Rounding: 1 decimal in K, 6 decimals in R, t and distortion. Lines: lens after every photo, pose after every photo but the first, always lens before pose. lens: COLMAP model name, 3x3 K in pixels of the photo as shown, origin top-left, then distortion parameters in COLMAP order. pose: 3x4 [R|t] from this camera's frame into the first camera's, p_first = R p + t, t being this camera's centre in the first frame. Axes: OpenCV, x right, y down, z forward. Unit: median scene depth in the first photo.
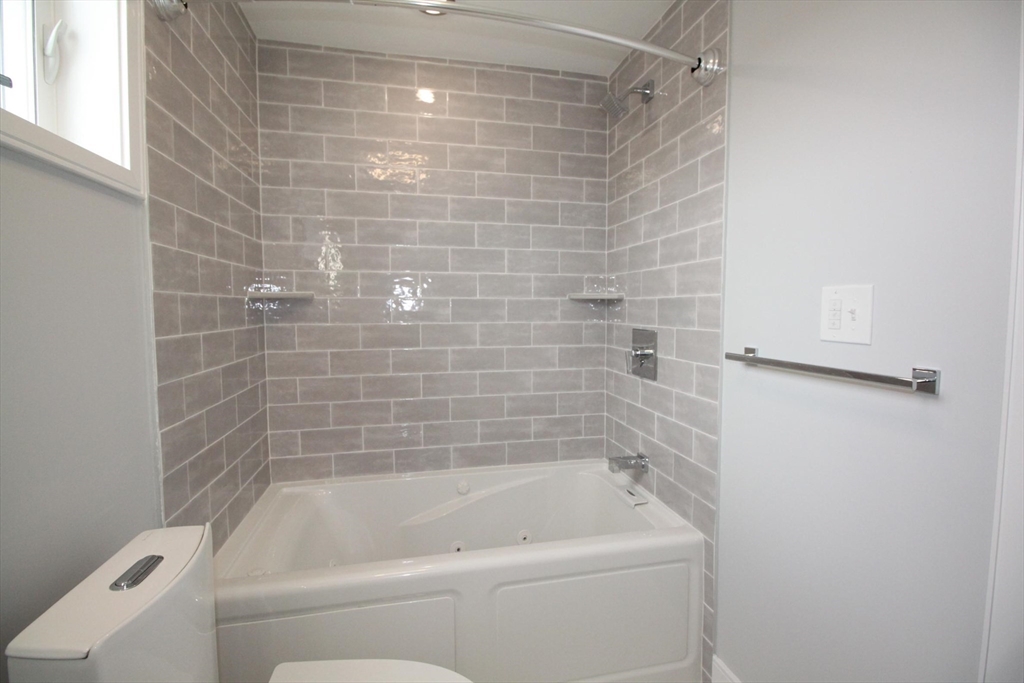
lens RADIAL K [[471.0, 0, 514.6], [0, 471.0, 337.5], [0, 0, 1]] dist [0.000974, -0.014571]
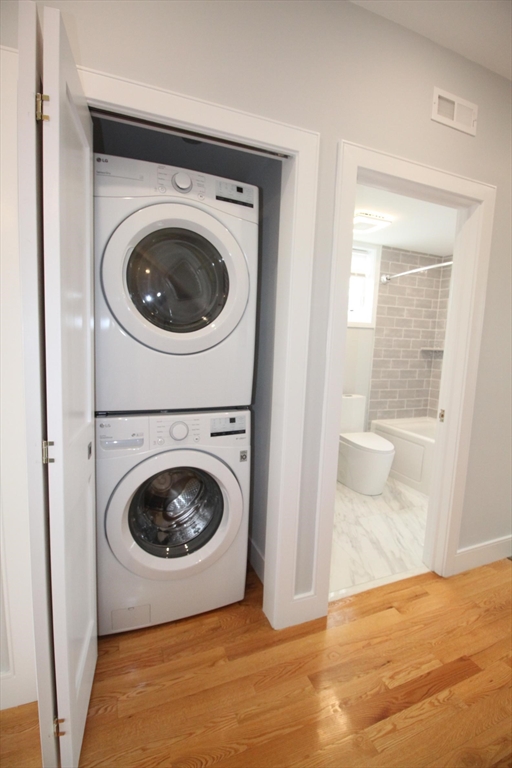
lens RADIAL K [[353.3, 0, 255.6], [0, 353.3, 381.6], [0, 0, 1]] dist [0.000974, -0.014571]
pose [[0.162390, 0.125609, -0.978699, 1.262146], [-0.101653, 0.988717, 0.110028, -0.020057], [0.981476, 0.081620, 0.173326, -0.354565]]
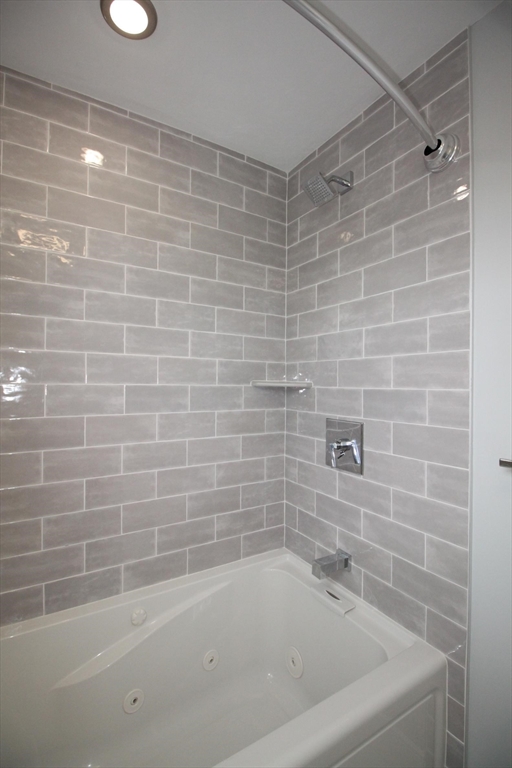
lens RADIAL K [[353.3, 0, 255.6], [0, 353.3, 381.6], [0, 0, 1]] dist [0.000974, -0.014571]
pose [[0.944902, 0.012071, 0.327130, -0.122858], [0.009849, 0.997819, -0.065270, -0.045947], [-0.327204, 0.064895, 0.942723, 0.334334]]
